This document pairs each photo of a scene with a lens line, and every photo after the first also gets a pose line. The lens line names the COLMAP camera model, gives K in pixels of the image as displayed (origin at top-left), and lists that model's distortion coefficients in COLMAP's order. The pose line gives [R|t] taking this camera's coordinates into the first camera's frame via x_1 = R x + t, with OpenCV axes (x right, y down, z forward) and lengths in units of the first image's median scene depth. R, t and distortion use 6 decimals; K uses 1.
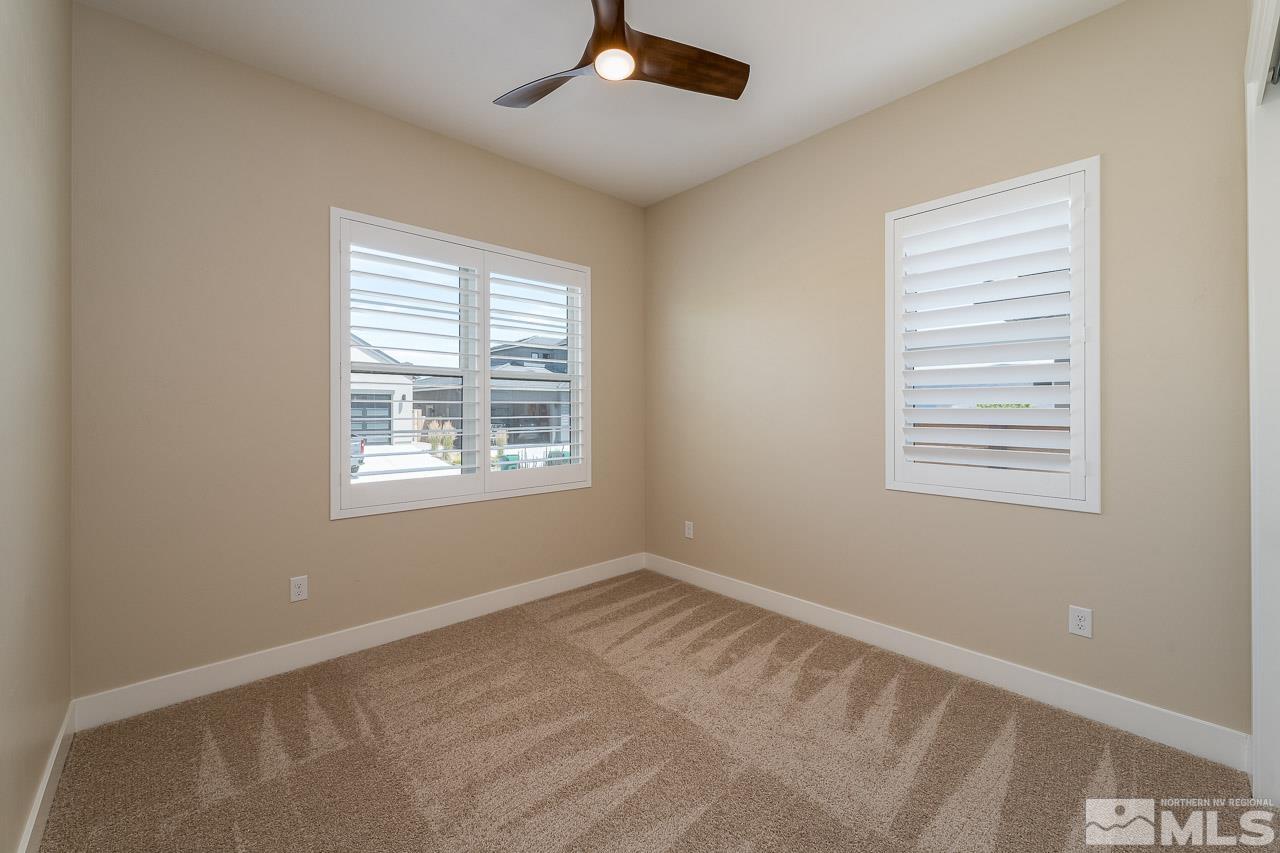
lens RADIAL K [[516.1, 0, 638.5], [0, 516.1, 411.5], [0, 0, 1]] dist [-0.001427, -0.000189]
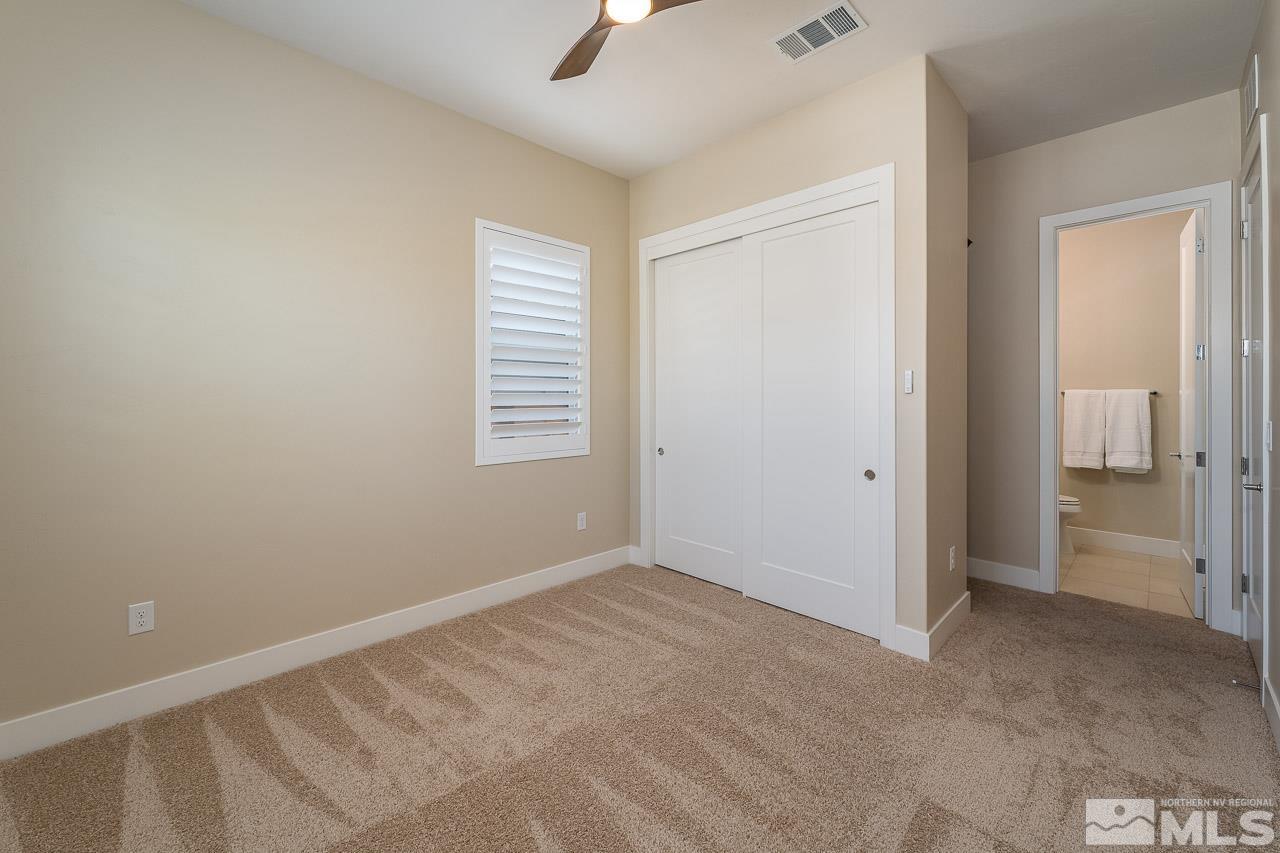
lens RADIAL K [[512.1, 0, 638.8], [0, 512.1, 391.1], [0, 0, 1]] dist [0.001311, 0.000292]
pose [[-0.034150, 0.004112, 0.999408, -0.655694], [0.002870, 0.999988, -0.004016, -0.005812], [-0.999413, 0.002731, -0.034162, 0.713722]]
